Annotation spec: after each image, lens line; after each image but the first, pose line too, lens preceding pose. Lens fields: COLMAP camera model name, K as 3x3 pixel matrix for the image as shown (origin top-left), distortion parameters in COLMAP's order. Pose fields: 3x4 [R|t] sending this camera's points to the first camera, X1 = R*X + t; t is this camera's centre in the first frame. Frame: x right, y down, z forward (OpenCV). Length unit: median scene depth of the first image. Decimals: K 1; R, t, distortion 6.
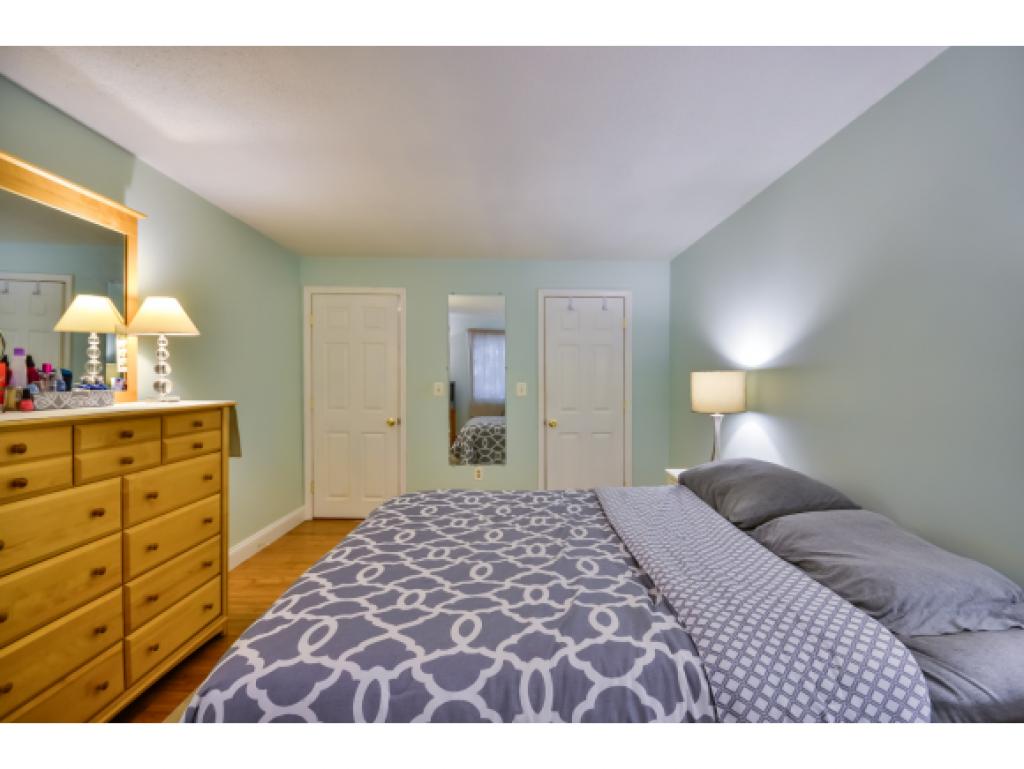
lens RADIAL K [[459.2, 0, 510.4], [0, 459.2, 381.5], [0, 0, 1]] dist [0.019915, 0.000078]
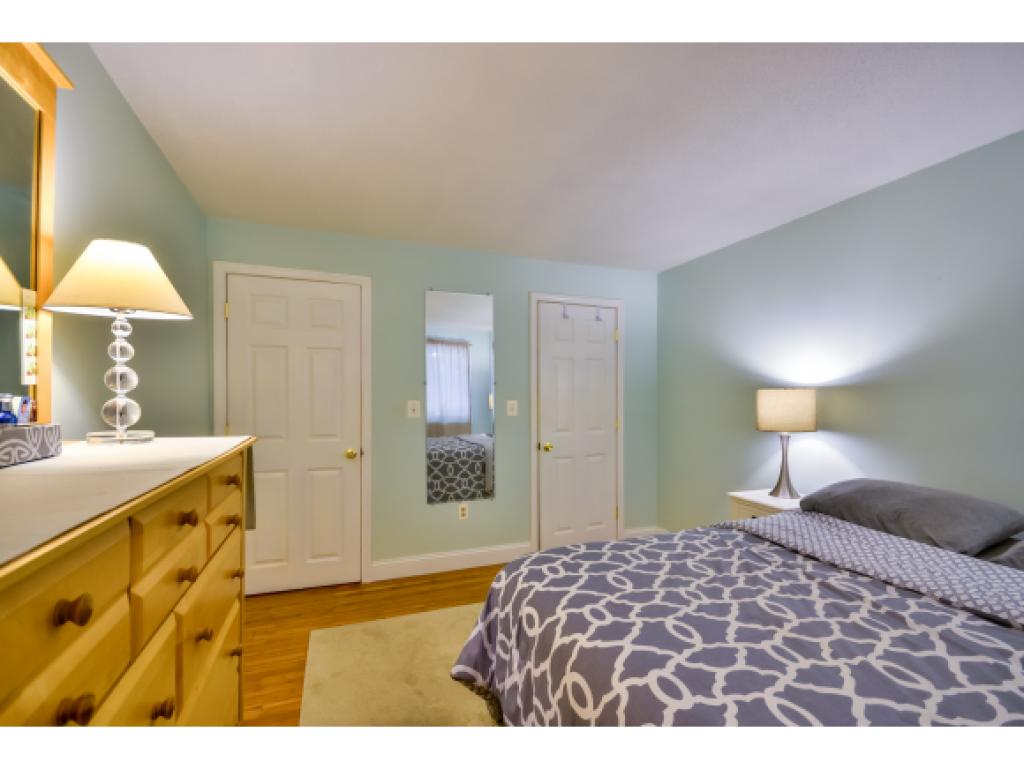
lens RADIAL K [[474.7, 0, 511.8], [0, 474.7, 396.0], [0, 0, 1]] dist [0.020116, -0.000344]
pose [[0.932442, -0.001734, 0.361315, -0.297536], [0.003001, 0.999991, -0.002945, -0.002885], [-0.361306, 0.003830, 0.932439, 0.182057]]
